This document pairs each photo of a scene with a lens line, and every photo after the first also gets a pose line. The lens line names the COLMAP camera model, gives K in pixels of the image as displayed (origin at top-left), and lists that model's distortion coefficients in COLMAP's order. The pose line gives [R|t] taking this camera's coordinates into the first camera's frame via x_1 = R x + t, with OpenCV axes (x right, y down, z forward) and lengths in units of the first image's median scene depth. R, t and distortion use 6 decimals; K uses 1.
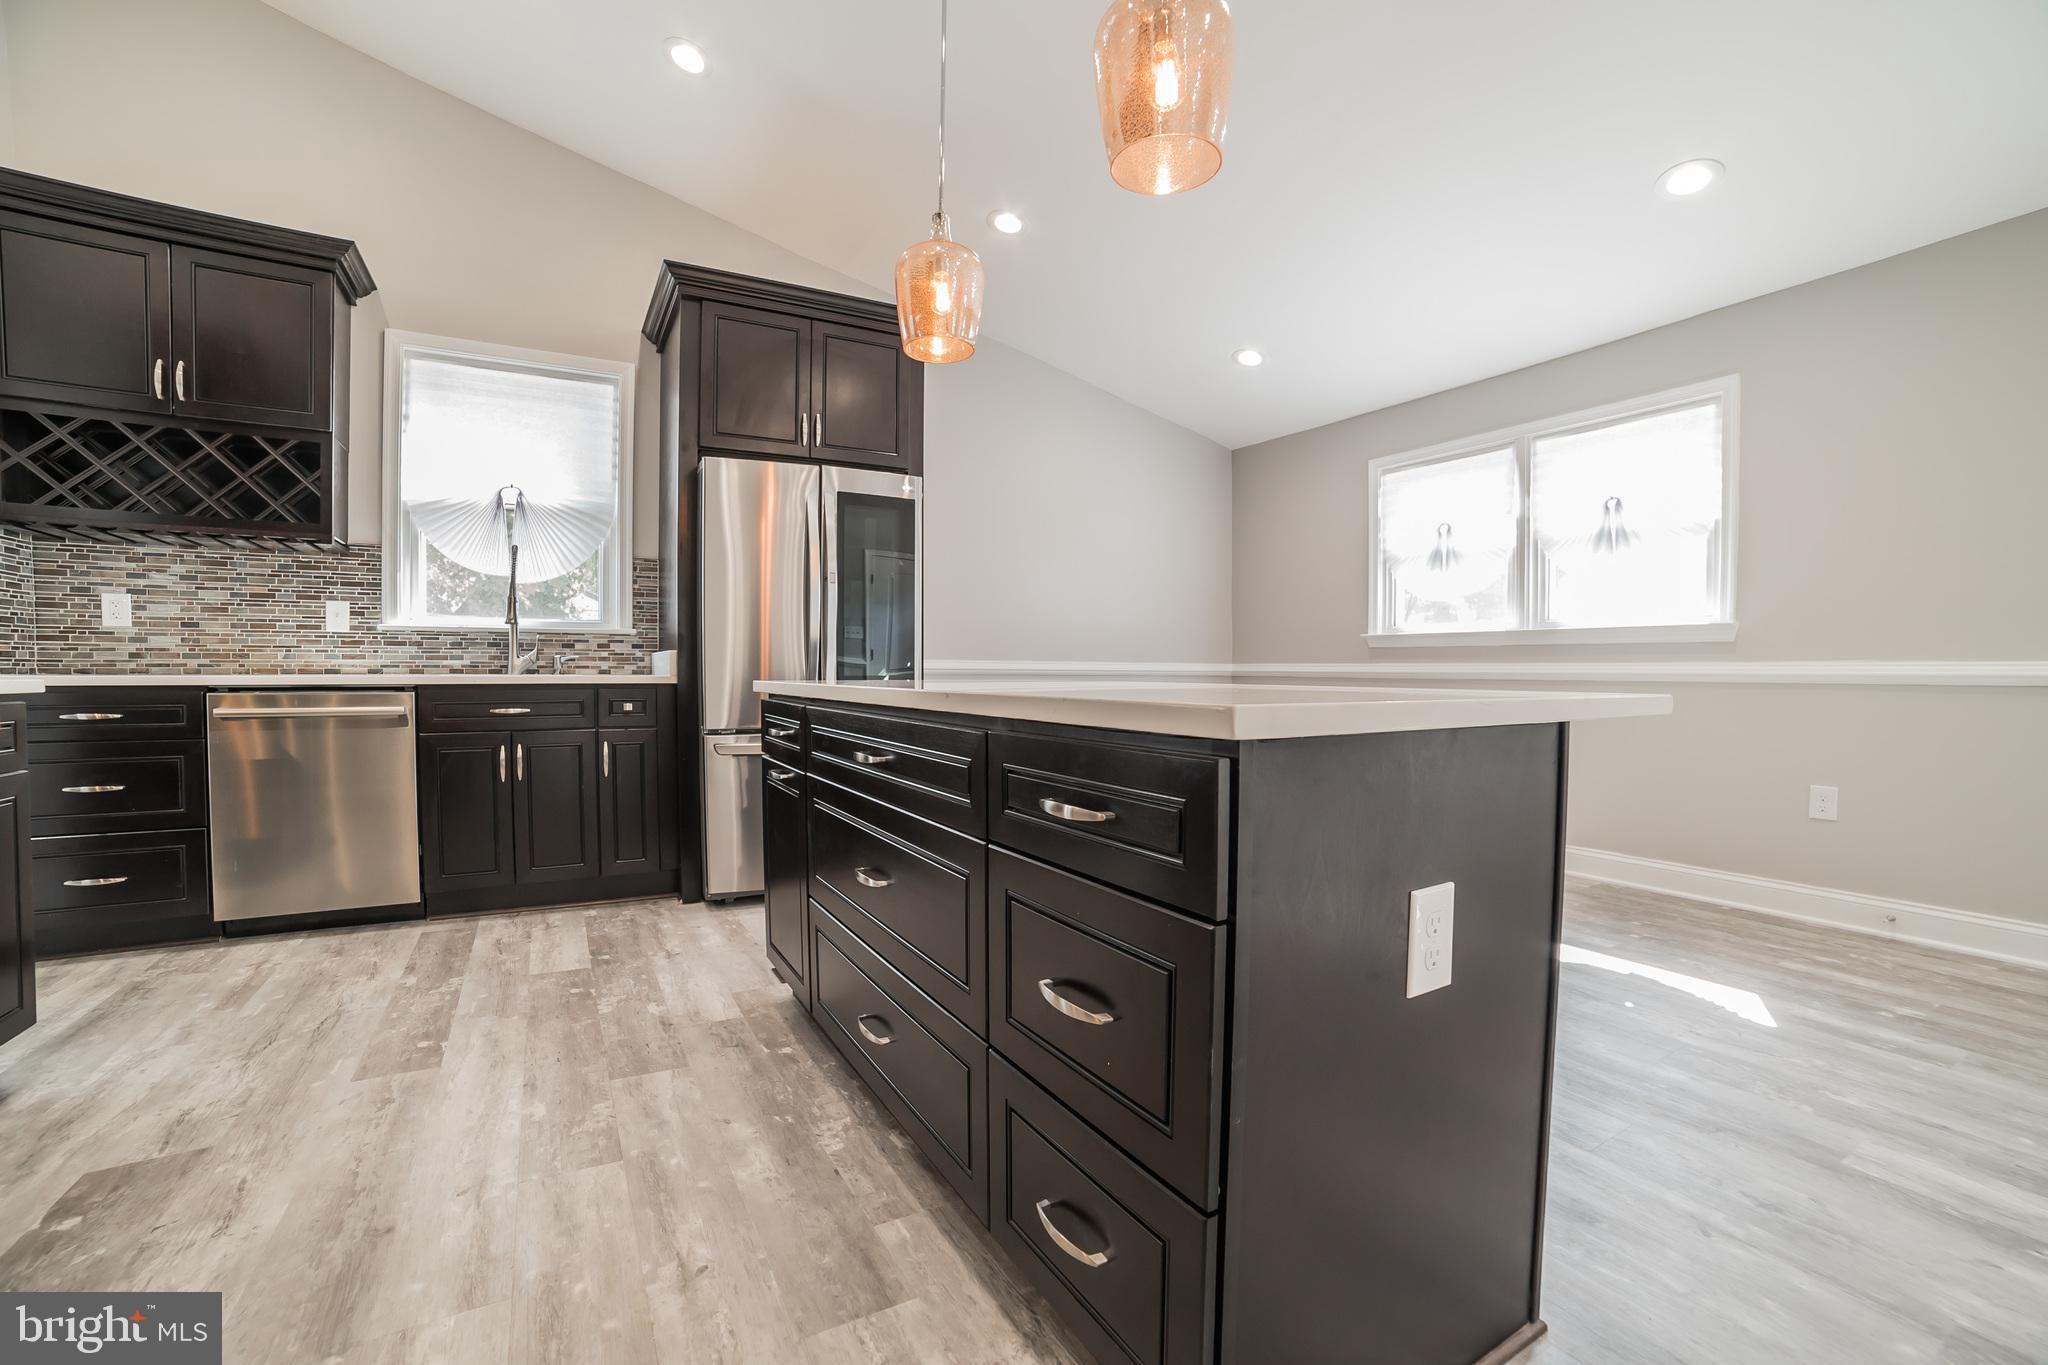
lens RADIAL K [[850.0, 0, 1014.4], [0, 850.0, 680.9], [0, 0, 1]] dist [-0.094386, 0.033392]
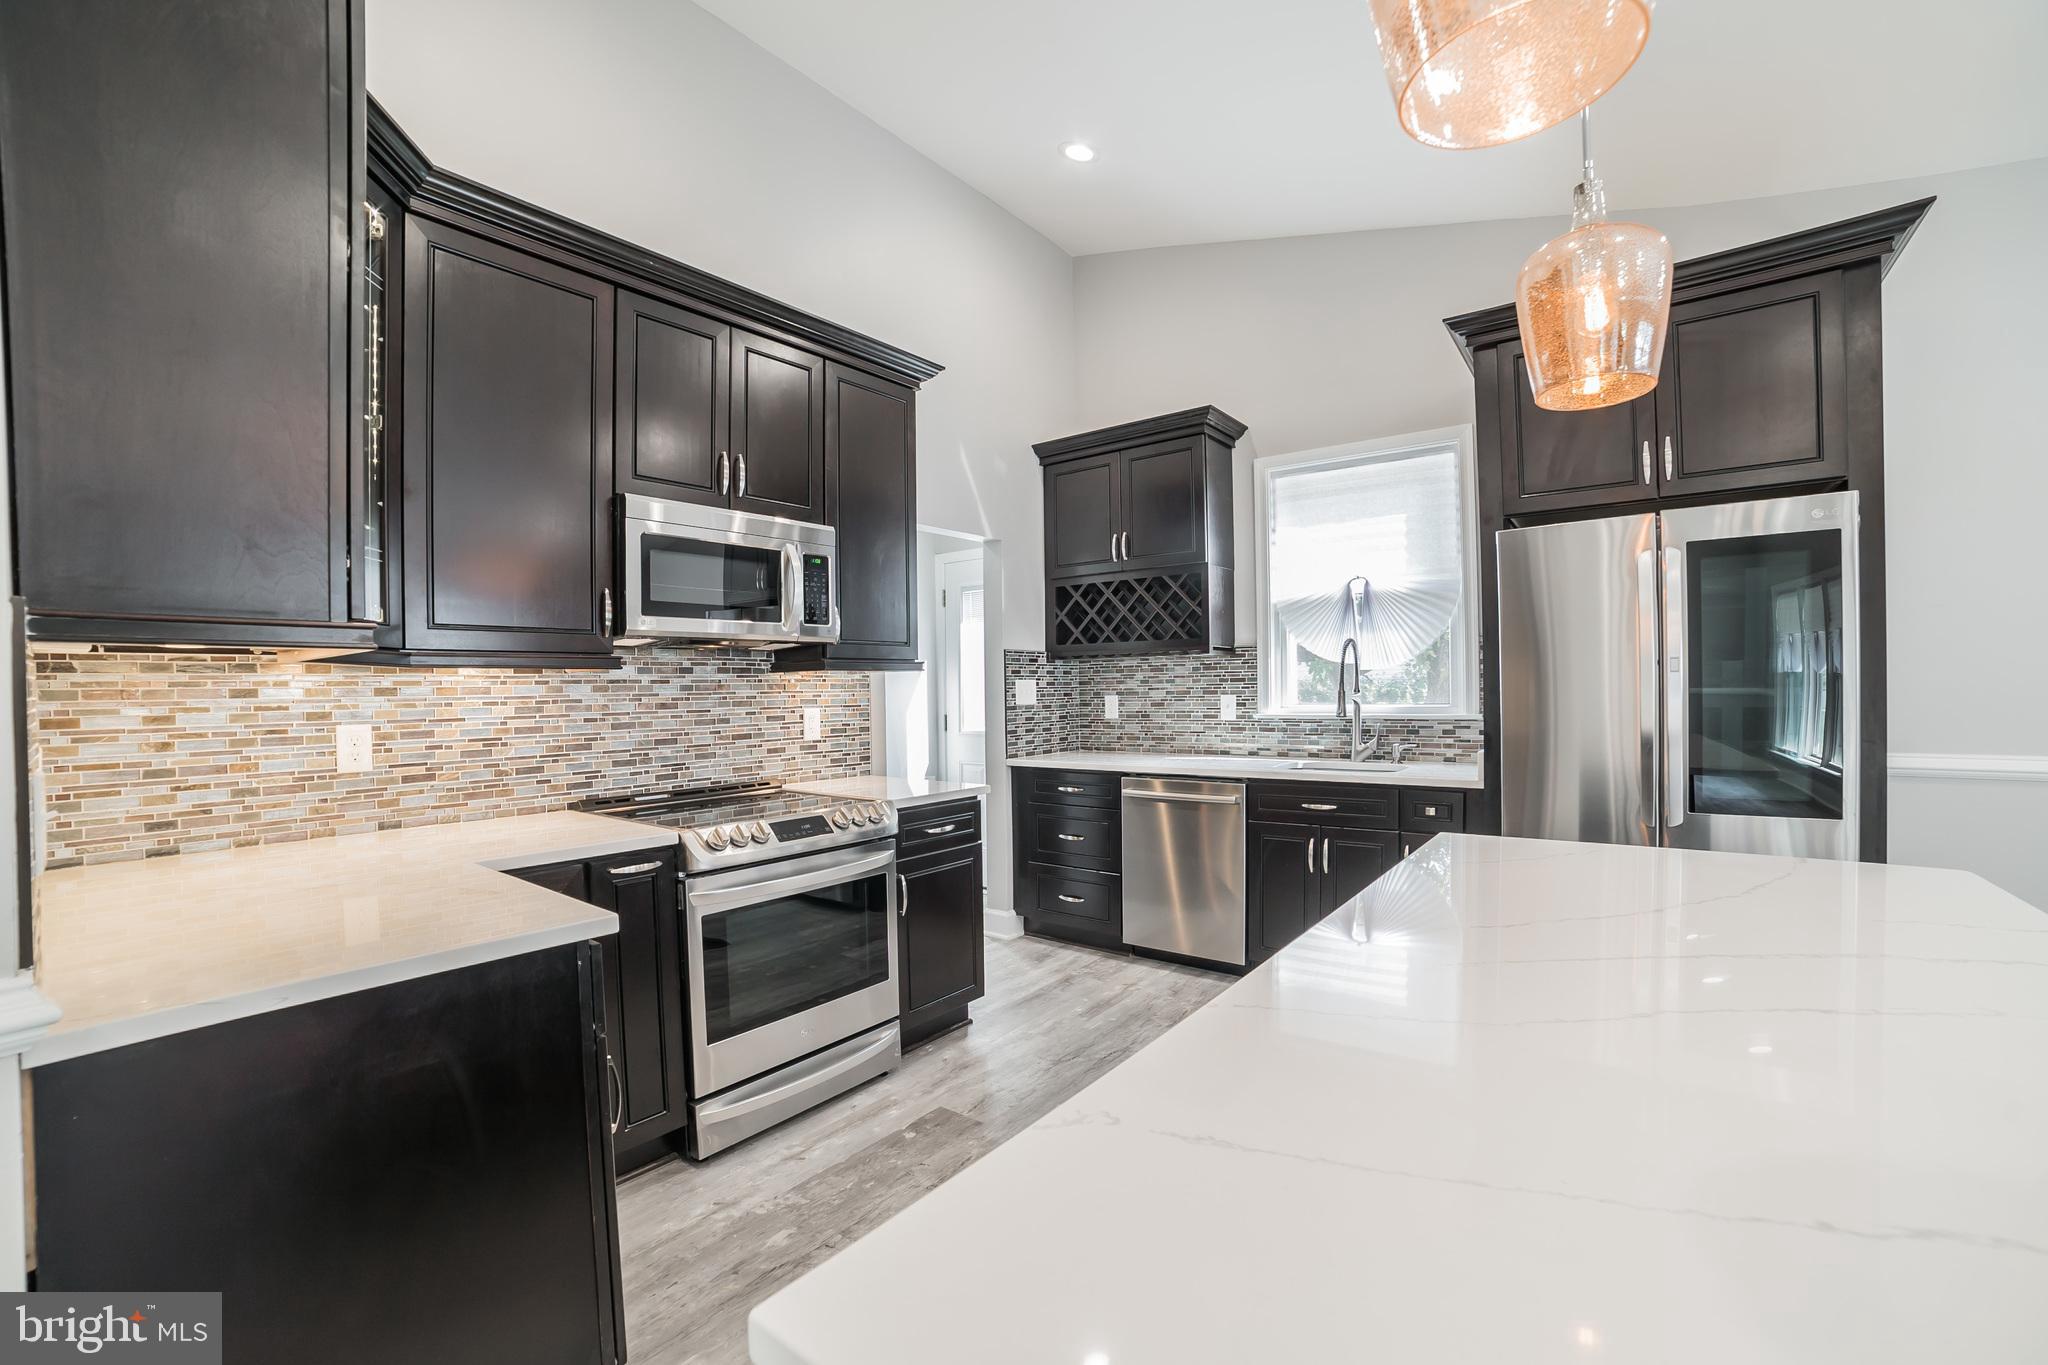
lens RADIAL K [[851.3, 0, 1028.4], [0, 851.3, 693.6], [0, 0, 1]] dist [-0.101725, 0.038364]
pose [[0.392156, 0.001044, -0.919898, 0.230797], [0.006857, 0.999968, 0.004058, -0.114863], [0.919873, -0.007899, 0.392137, 0.236138]]
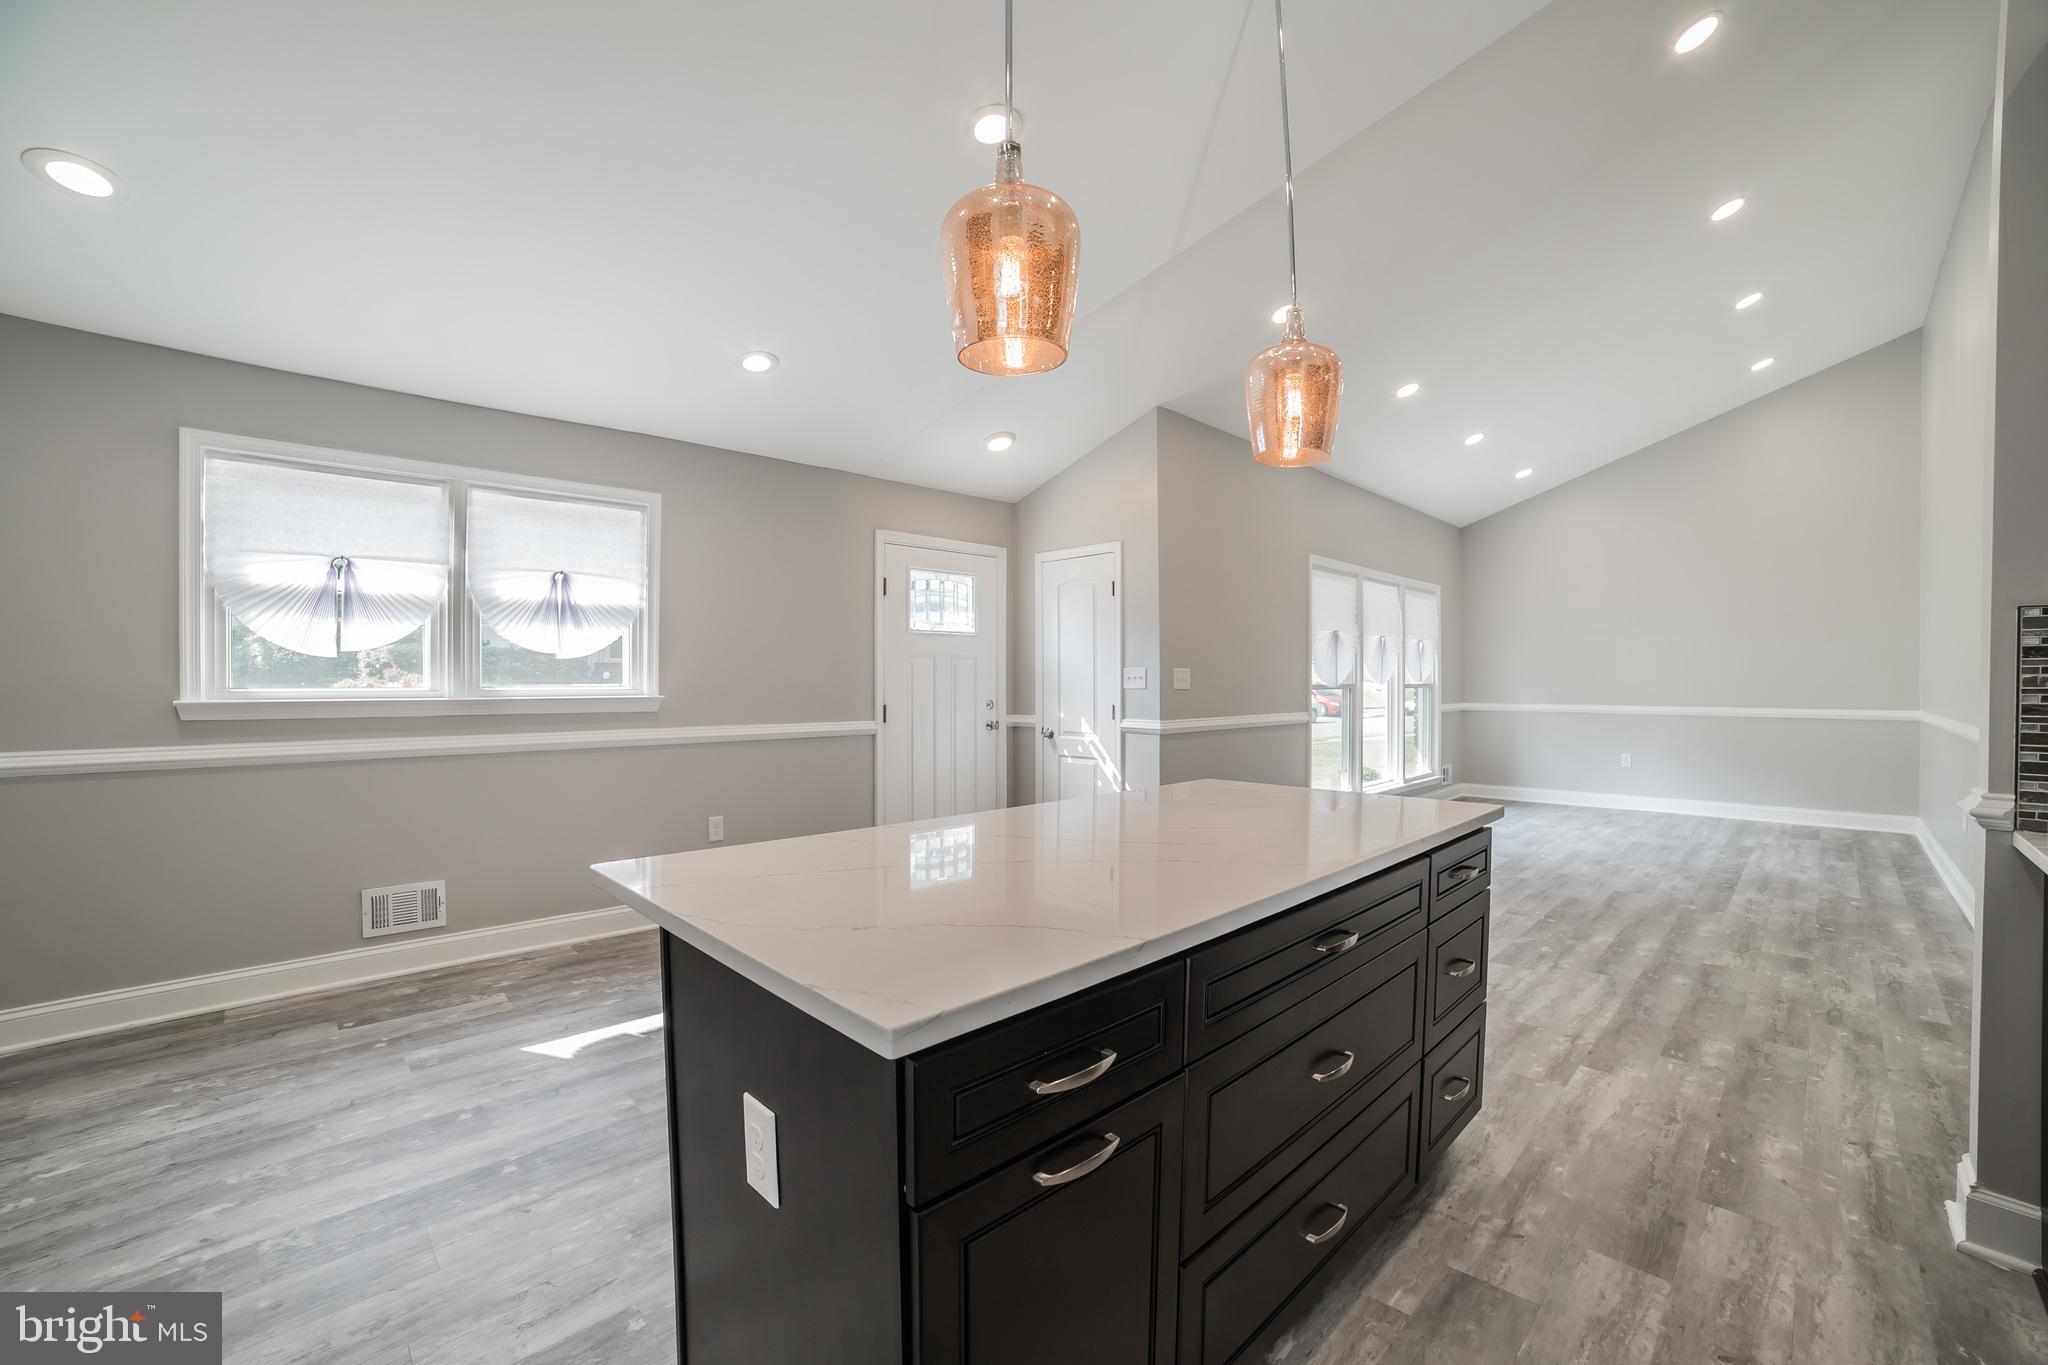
lens RADIAL K [[851.3, 0, 1028.4], [0, 851.3, 693.6], [0, 0, 1]] dist [-0.101725, 0.038364]
pose [[-0.263479, -0.024799, 0.964346, -0.500351], [0.008188, 0.999576, 0.027942, -0.111814], [-0.964630, 0.015258, -0.263165, 0.821277]]
